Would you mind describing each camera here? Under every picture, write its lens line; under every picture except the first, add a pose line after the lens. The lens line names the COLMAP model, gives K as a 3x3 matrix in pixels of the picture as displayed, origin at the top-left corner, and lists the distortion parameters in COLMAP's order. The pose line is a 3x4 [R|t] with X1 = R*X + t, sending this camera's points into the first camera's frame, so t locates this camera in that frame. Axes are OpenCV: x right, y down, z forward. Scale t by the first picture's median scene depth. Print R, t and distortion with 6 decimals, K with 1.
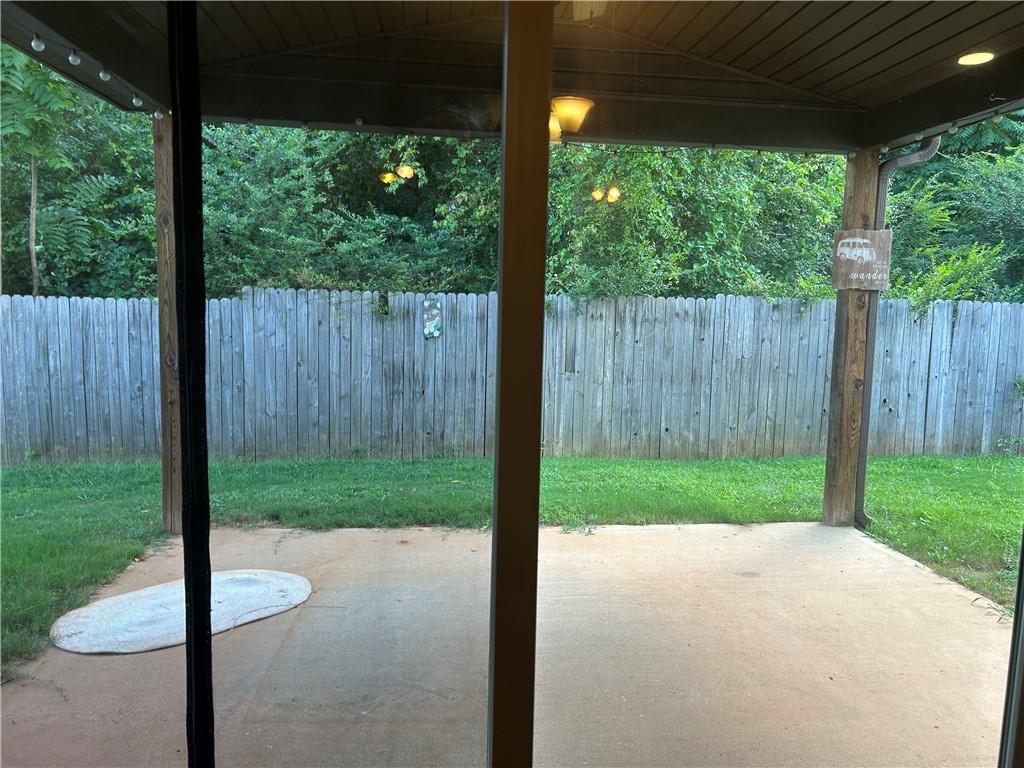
lens RADIAL K [[757.7, 0, 513.0], [0, 757.7, 382.8], [0, 0, 1]] dist [0.033663, -0.037586]
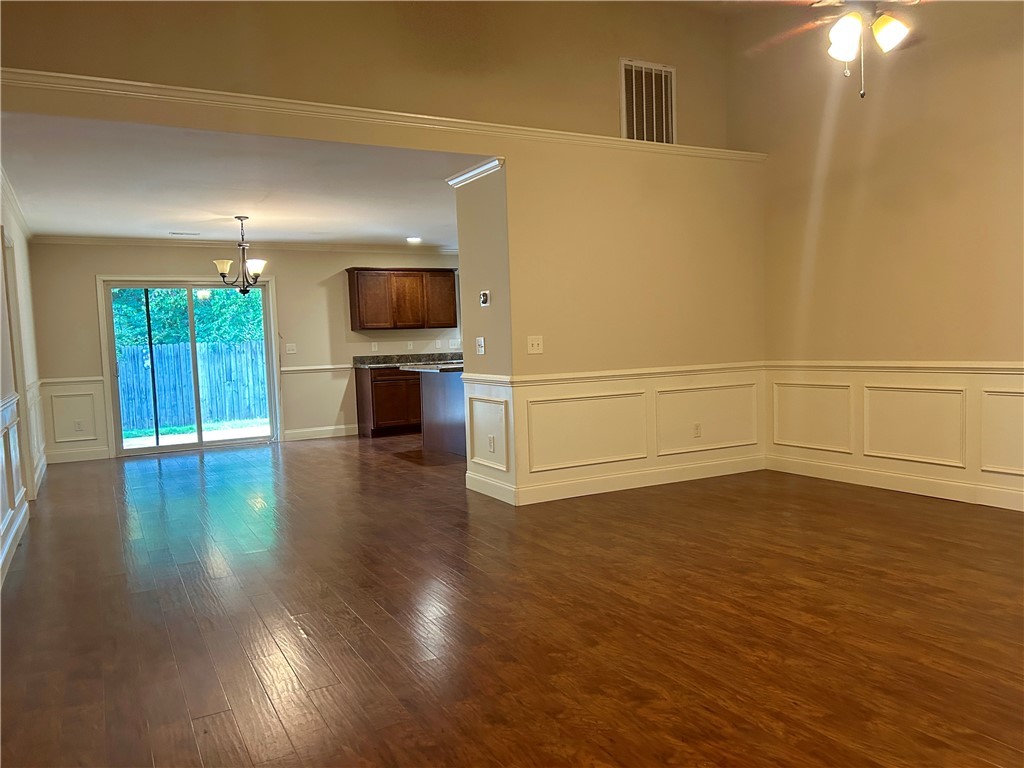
lens RADIAL K [[757.7, 0, 515.3], [0, 757.7, 383.0], [0, 0, 1]] dist [0.033663, -0.037586]
pose [[0.919384, -0.084926, 0.384085, -0.000131], [0.106488, 0.993691, -0.035183, 0.136128], [-0.378674, 0.073247, 0.922627, -1.065945]]
